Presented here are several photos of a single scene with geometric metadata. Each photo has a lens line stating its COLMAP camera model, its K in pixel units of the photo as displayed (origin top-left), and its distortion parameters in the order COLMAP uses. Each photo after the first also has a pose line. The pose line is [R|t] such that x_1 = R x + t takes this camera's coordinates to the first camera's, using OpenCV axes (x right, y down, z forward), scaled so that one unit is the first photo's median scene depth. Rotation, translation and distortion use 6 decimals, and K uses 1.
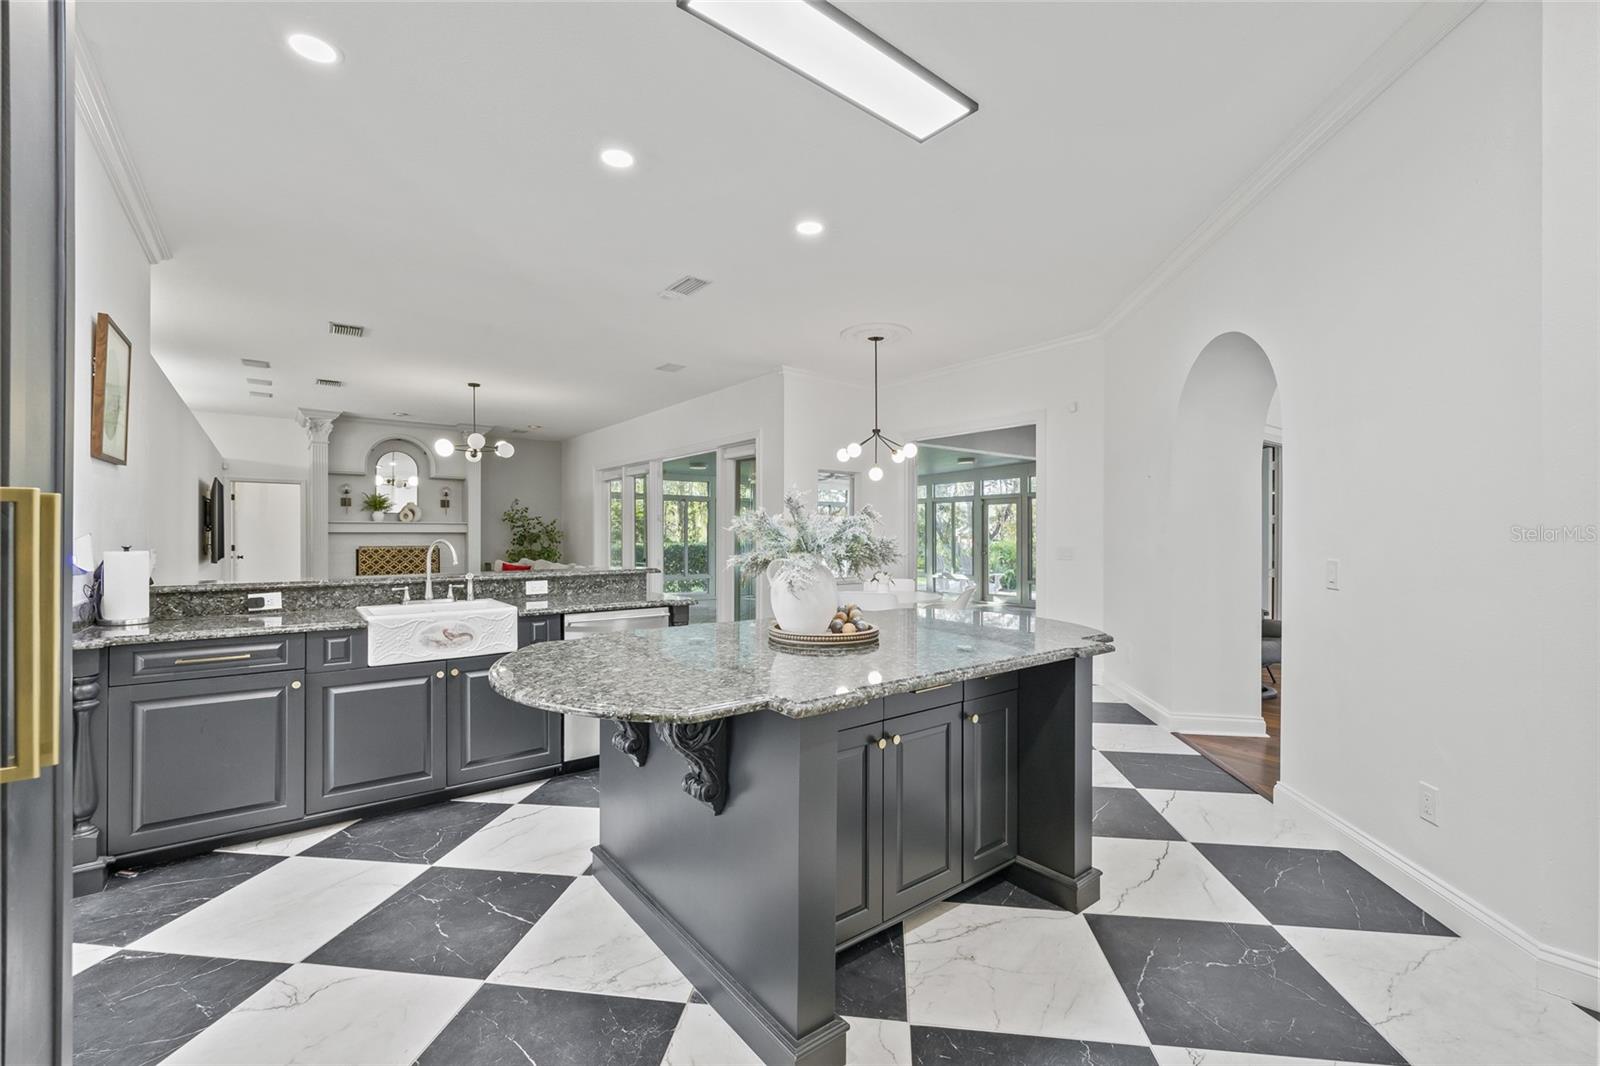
lens RADIAL K [[665.6, 0, 797.5], [0, 665.6, 536.2], [0, 0, 1]] dist [-0.001527, -0.000402]
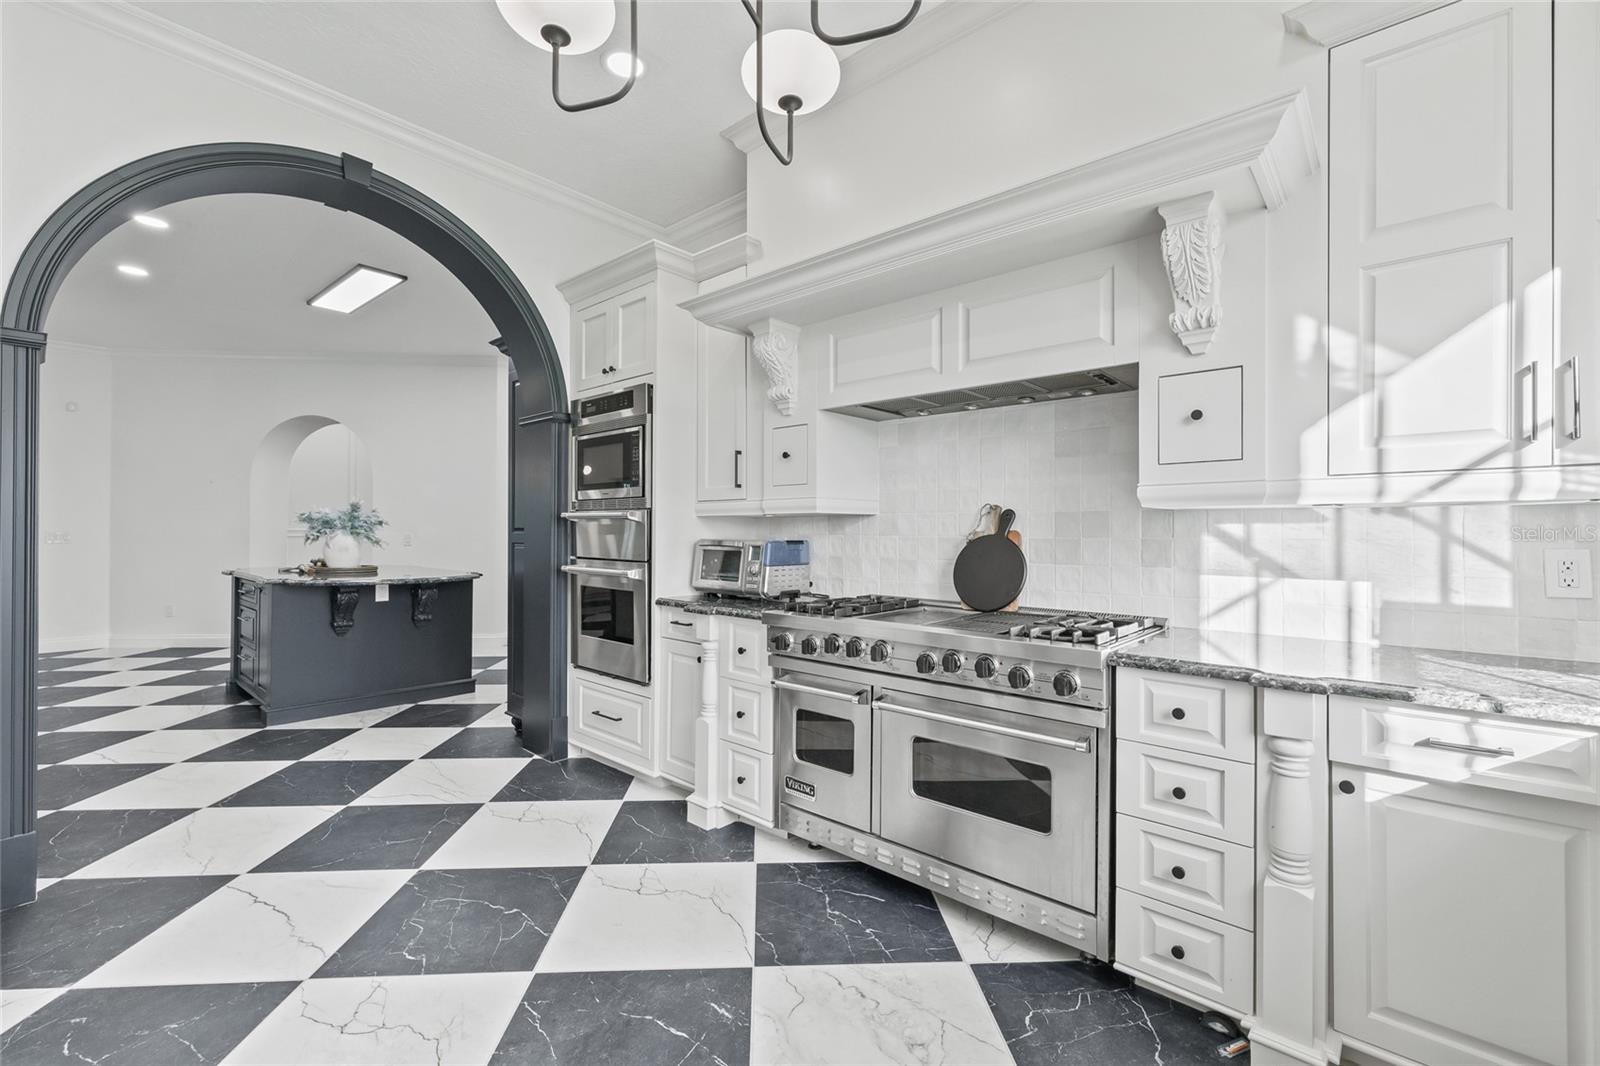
lens RADIAL K [[684.1, 0, 796.6], [0, 684.1, 530.4], [0, 0, 1]] dist [-0.000521, -0.000087]
pose [[-0.178069, -0.001152, 0.984017, -0.559925], [-0.003770, 0.999993, 0.000488, 0.005143], [-0.984011, -0.003623, -0.178072, 0.004807]]
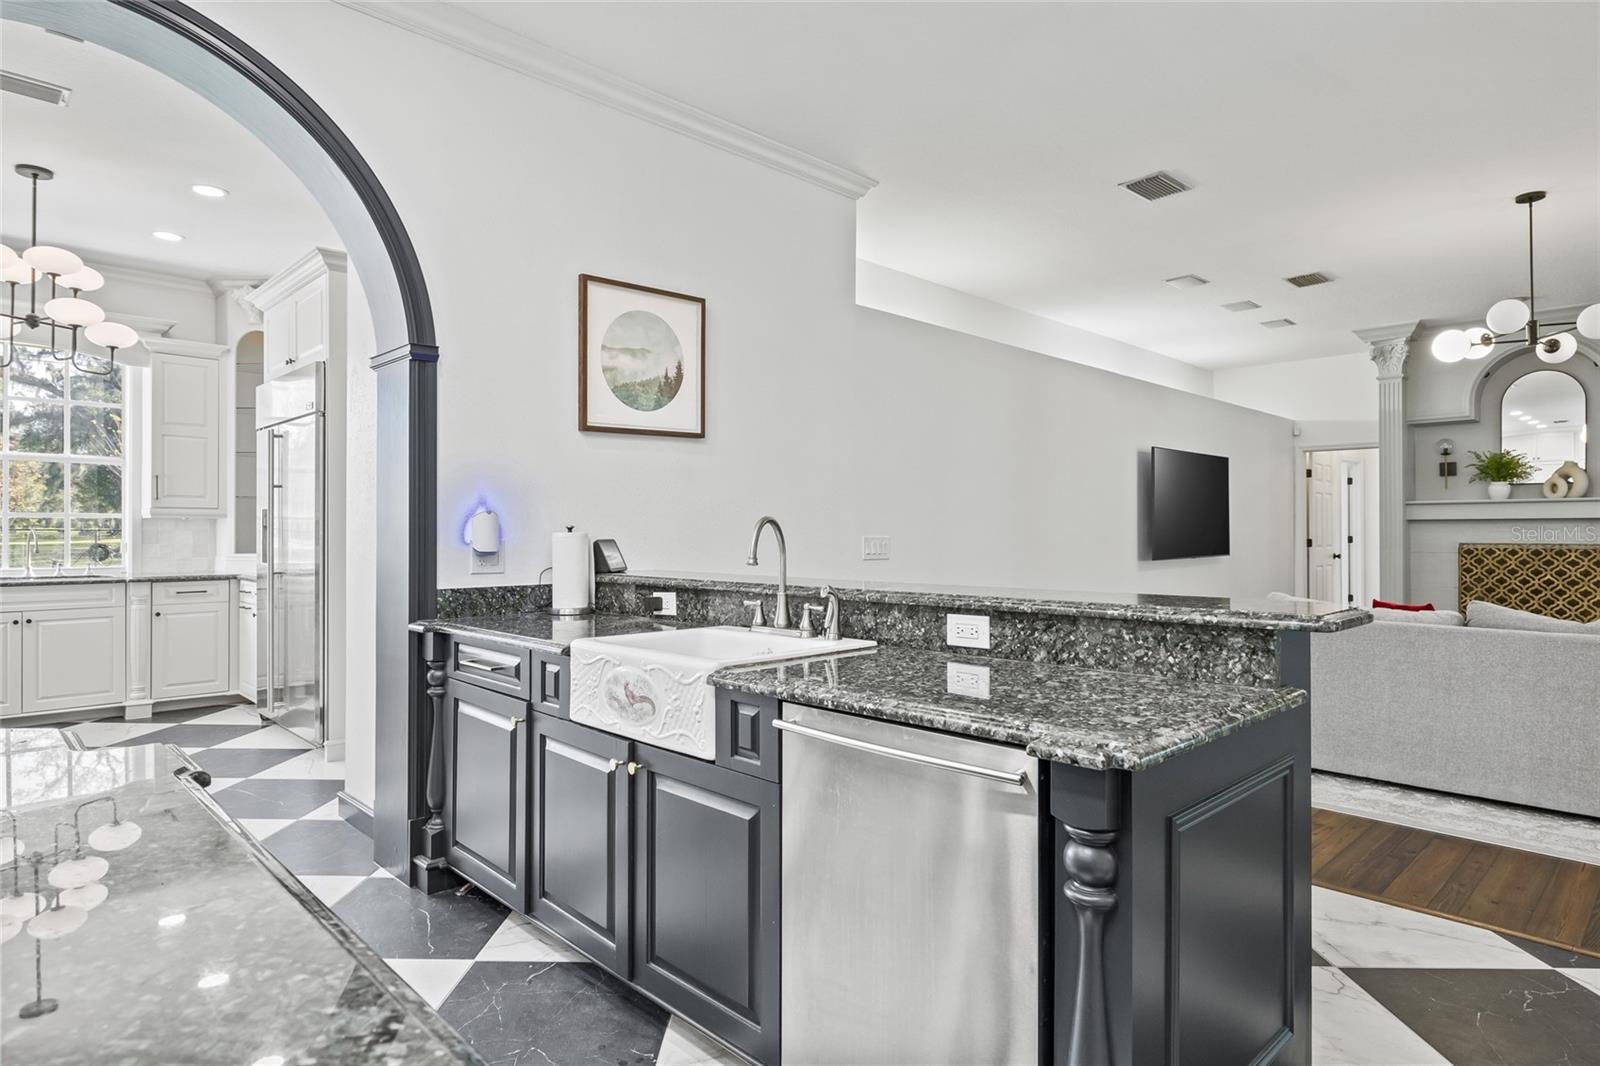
lens RADIAL K [[893.2, 0, 797.2], [0, 893.2, 527.0], [0, 0, 1]] dist [0.001615, -0.000664]
pose [[0.110312, -0.005236, -0.993883, 0.062436], [-0.001005, 0.999985, -0.005379, 0.006034], [0.993896, 0.001593, 0.110306, 0.333826]]
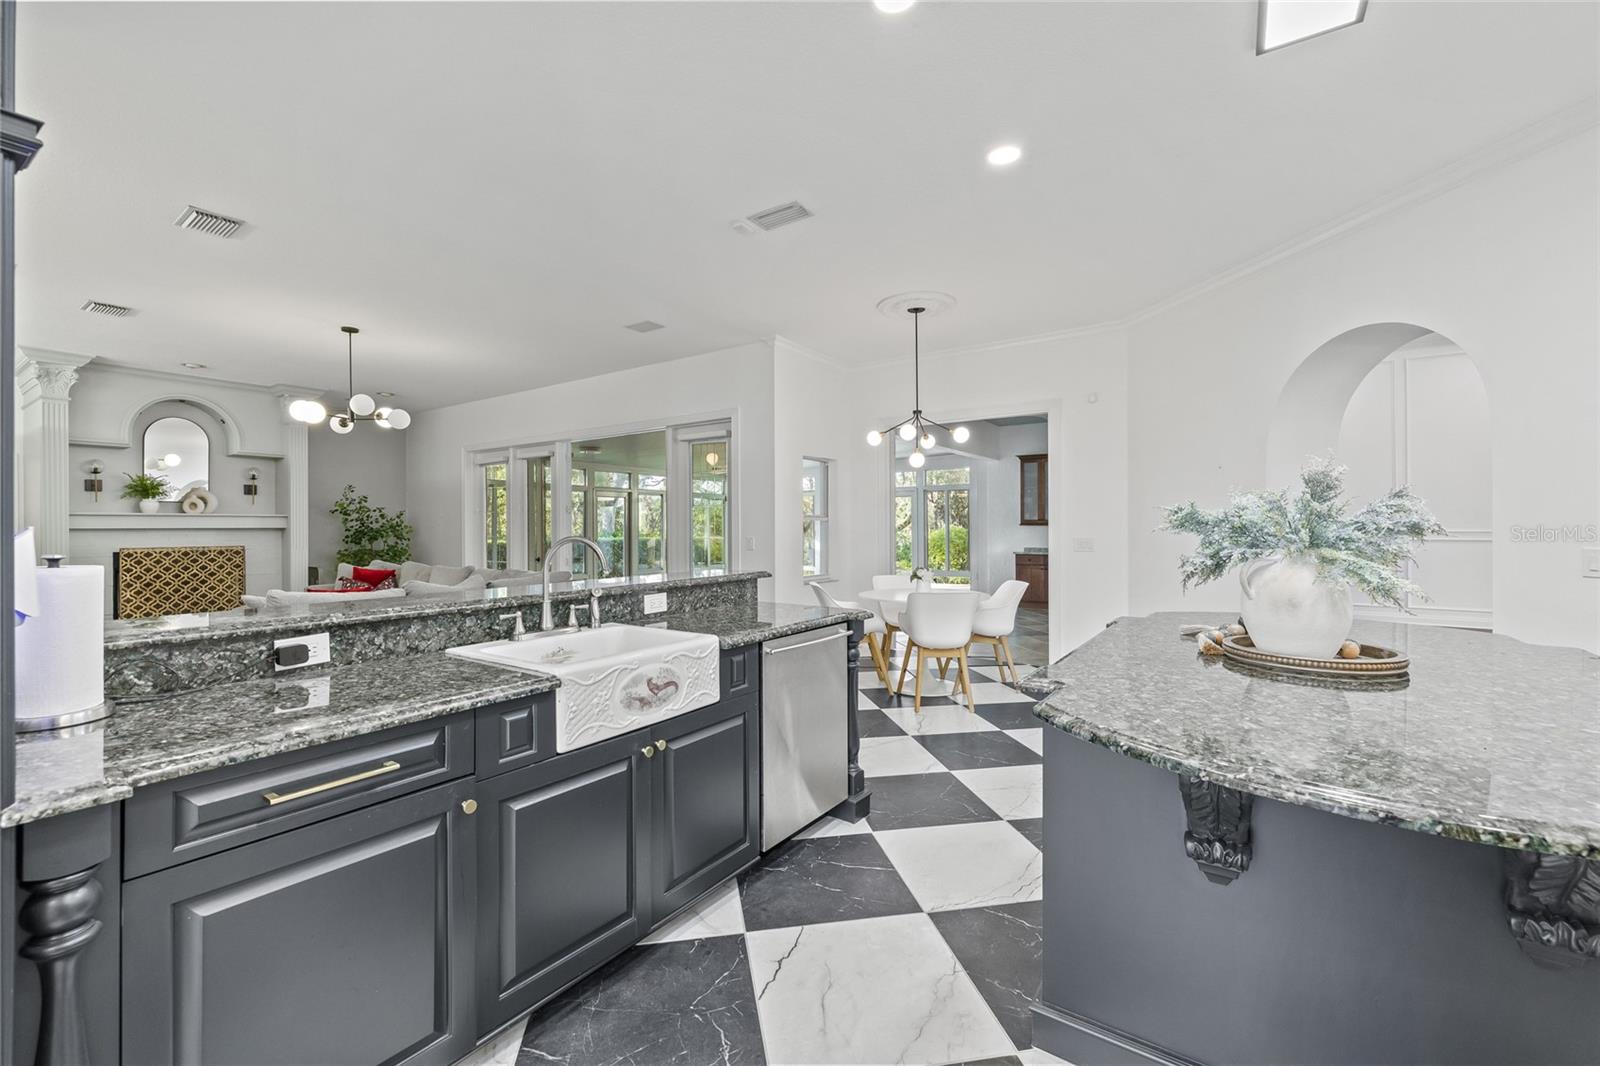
lens RADIAL K [[663.5, 0, 794.7], [0, 663.5, 526.0], [0, 0, 1]] dist [-0.001641, 0.000108]
pose [[0.954479, -0.004754, 0.298241, -0.184915], [0.006460, 0.999968, -0.004733, -0.000269], [-0.298209, 0.006444, 0.954479, 0.112904]]
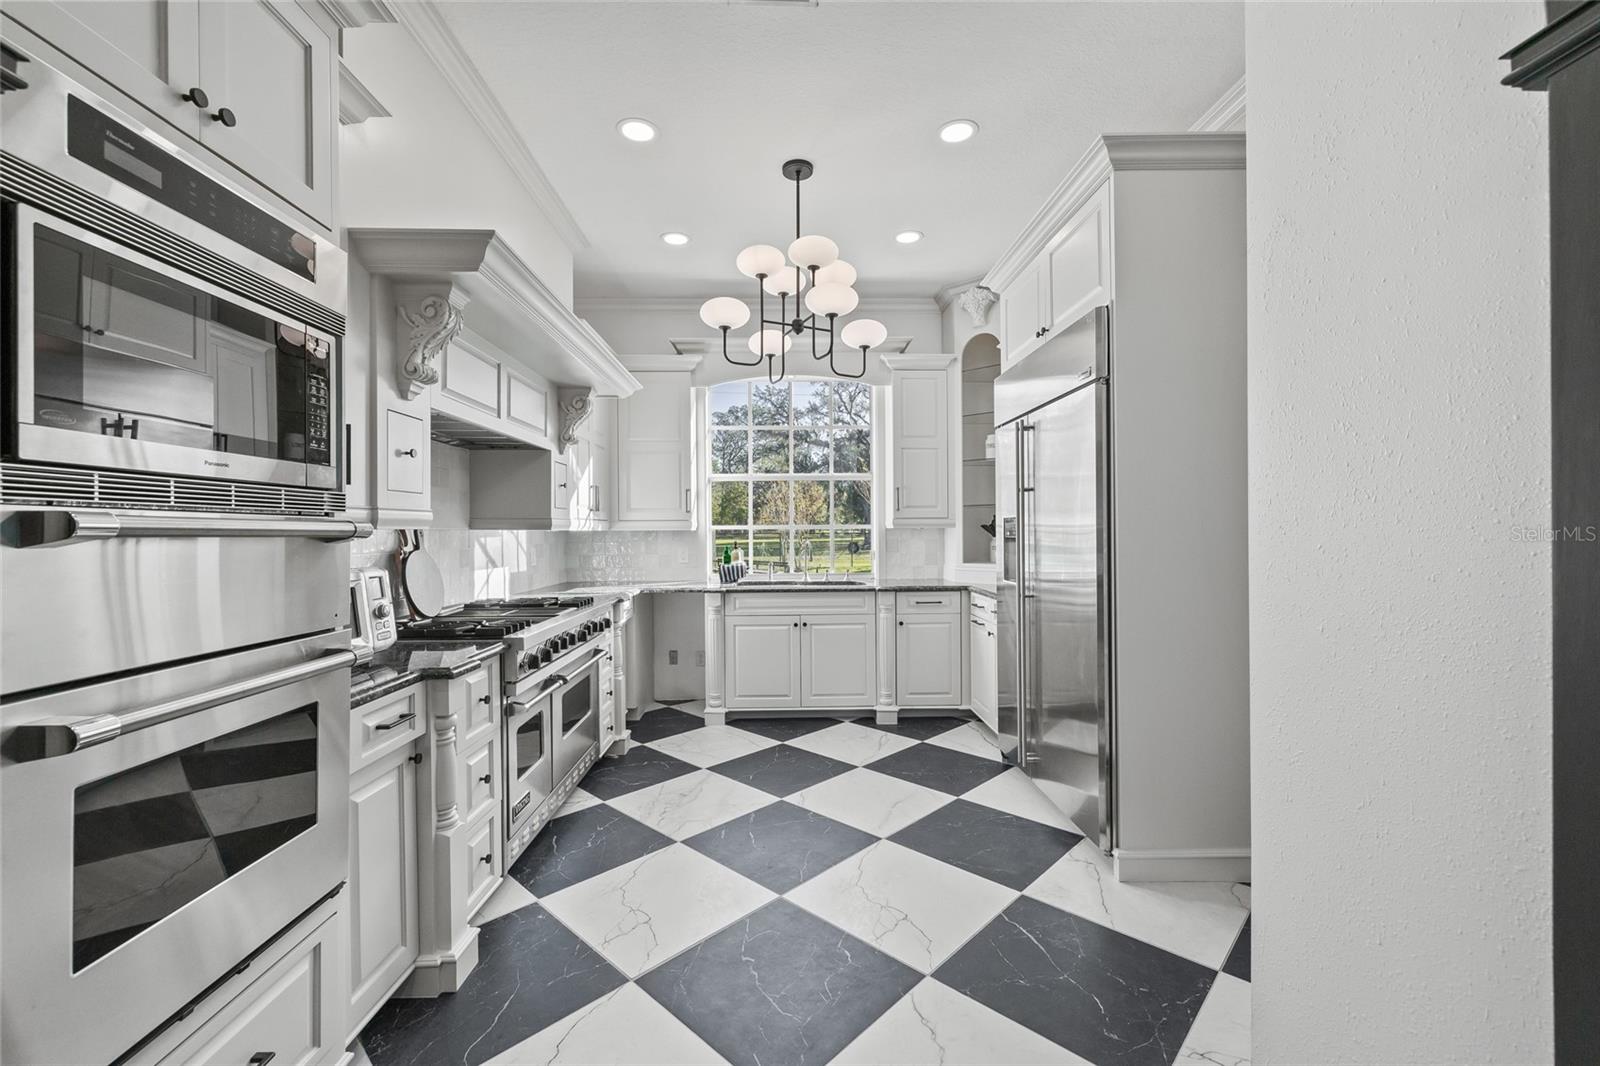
lens RADIAL K [[672.5, 0, 795.2], [0, 672.5, 527.6], [0, 0, 1]] dist [0.001162, 0.000089]
pose [[-0.595796, -0.002502, -0.803132, -0.168967], [0.005789, 0.999956, -0.007410, -0.000537], [0.803115, -0.009064, -0.595755, 0.189975]]
